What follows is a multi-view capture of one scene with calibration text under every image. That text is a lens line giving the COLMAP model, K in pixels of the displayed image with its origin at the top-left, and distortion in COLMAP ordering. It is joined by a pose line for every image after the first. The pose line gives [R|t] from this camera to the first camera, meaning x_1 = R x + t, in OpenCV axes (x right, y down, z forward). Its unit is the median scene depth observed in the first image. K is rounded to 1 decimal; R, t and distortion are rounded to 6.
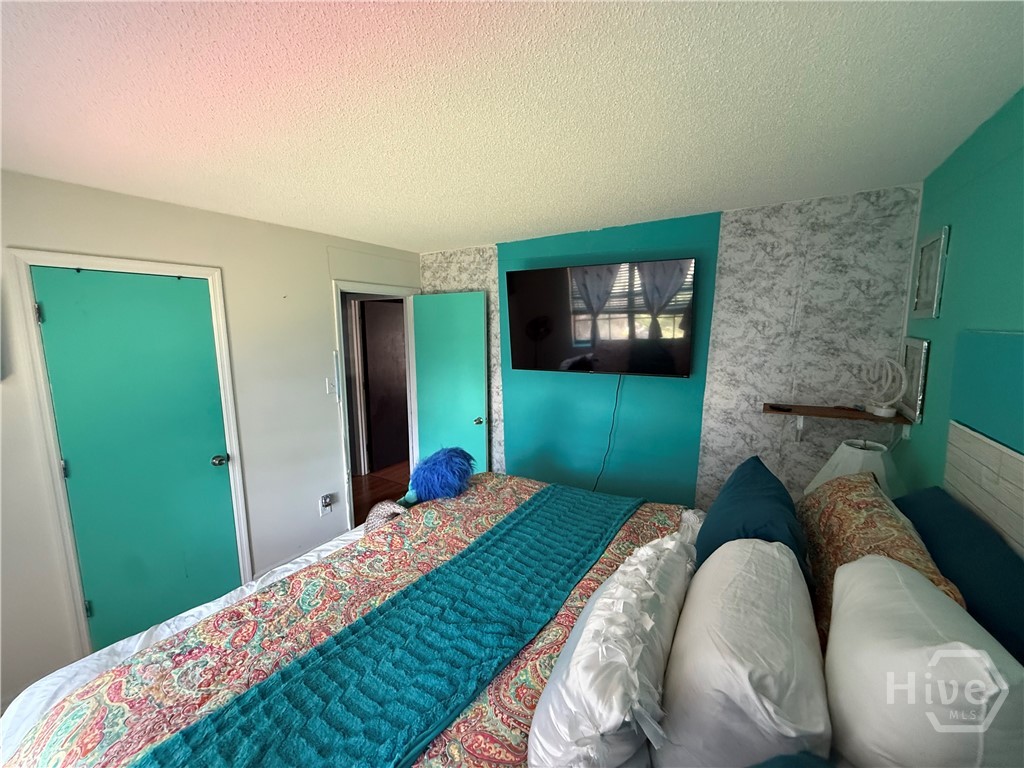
lens RADIAL K [[406.6, 0, 513.3], [0, 406.6, 382.4], [0, 0, 1]] dist [0.000127, 0.000340]
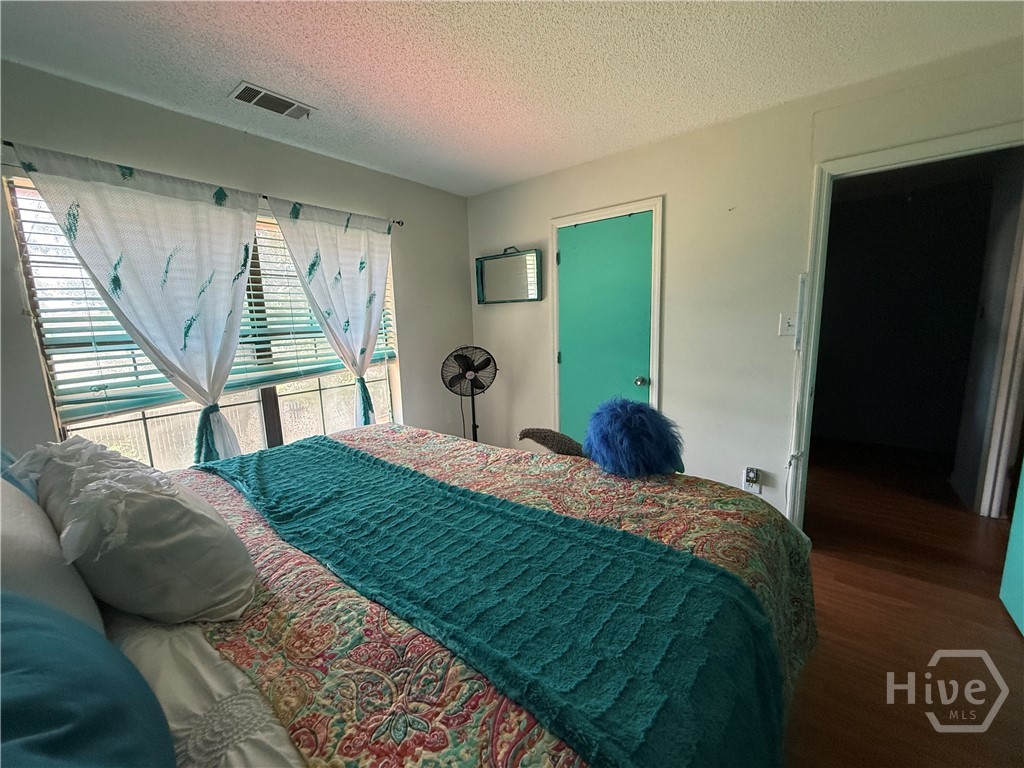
lens RADIAL K [[406.6, 0, 479.7], [0, 406.6, 375.8], [0, 0, 1]] dist [0.000127, 0.000340]
pose [[-0.121684, 0.161915, -0.979274, 0.524246], [-0.094942, 0.980183, 0.173862, 0.037117], [0.988018, 0.114130, -0.103900, 0.895913]]
